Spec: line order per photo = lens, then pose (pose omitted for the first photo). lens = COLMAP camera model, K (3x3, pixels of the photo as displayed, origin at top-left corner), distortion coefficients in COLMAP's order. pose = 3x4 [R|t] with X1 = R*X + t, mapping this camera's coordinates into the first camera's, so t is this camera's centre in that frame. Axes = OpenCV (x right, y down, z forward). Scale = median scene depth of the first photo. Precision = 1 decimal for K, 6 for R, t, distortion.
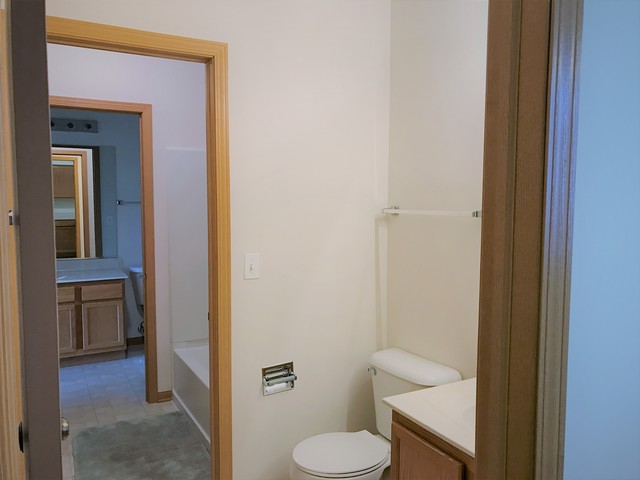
lens RADIAL K [[528.9, 0, 317.8], [0, 528.9, 239.2], [0, 0, 1]] dist [0.005795, 0.011612]
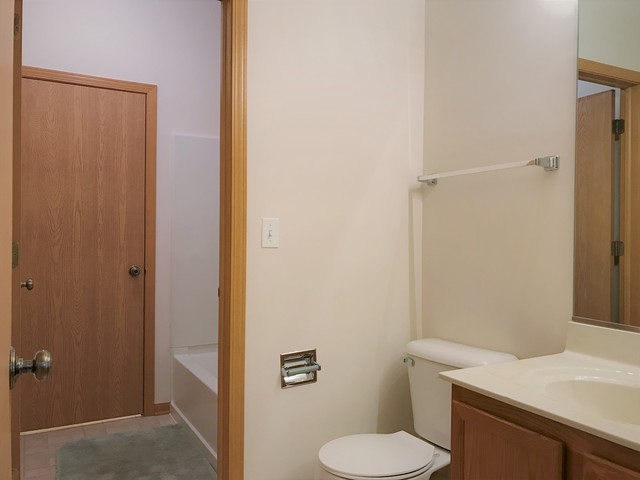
lens RADIAL K [[528.9, 0, 321.9], [0, 528.9, 238.7], [0, 0, 1]] dist [0.005795, 0.011612]
pose [[0.999944, 0.008057, 0.006876, -0.041703], [-0.007575, 0.997692, -0.067475, 0.103737], [-0.007404, 0.067419, 0.997697, 0.127344]]
